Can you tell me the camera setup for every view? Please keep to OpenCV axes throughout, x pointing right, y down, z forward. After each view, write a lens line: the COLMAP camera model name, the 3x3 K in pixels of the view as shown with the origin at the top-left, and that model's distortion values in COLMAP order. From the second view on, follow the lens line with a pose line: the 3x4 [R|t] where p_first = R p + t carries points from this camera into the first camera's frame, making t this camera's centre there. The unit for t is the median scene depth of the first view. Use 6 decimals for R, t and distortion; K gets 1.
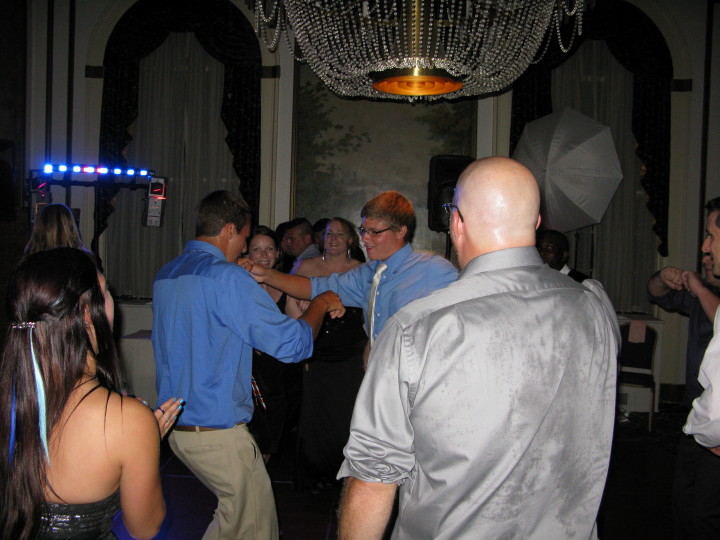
lens RADIAL K [[717.9, 0, 363.6], [0, 717.9, 273.3], [0, 0, 1]] dist [-0.219322, 0.231104]
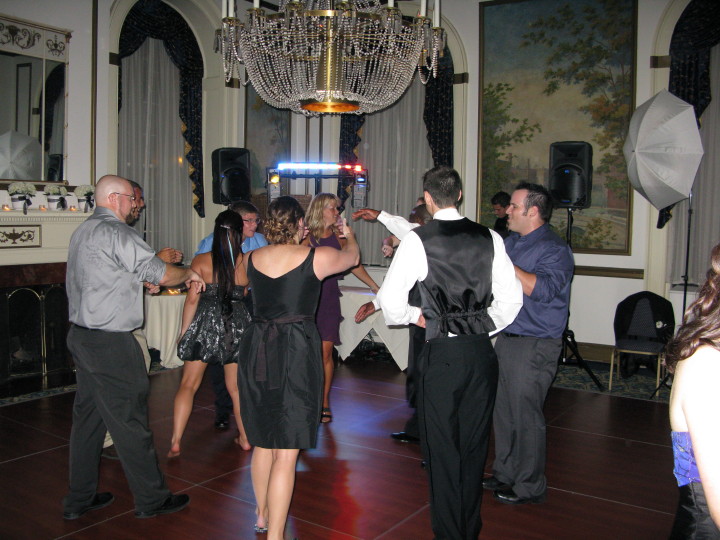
lens RADIAL K [[719.4, 0, 360.0], [0, 719.4, 270.0], [0, 0, 1]] dist [-0.214785, 0.241519]
pose [[0.845516, 0.028428, -0.533193, 0.373658], [-0.022532, 0.999592, 0.017564, 0.022848], [0.533475, -0.002837, 0.845811, -0.109614]]
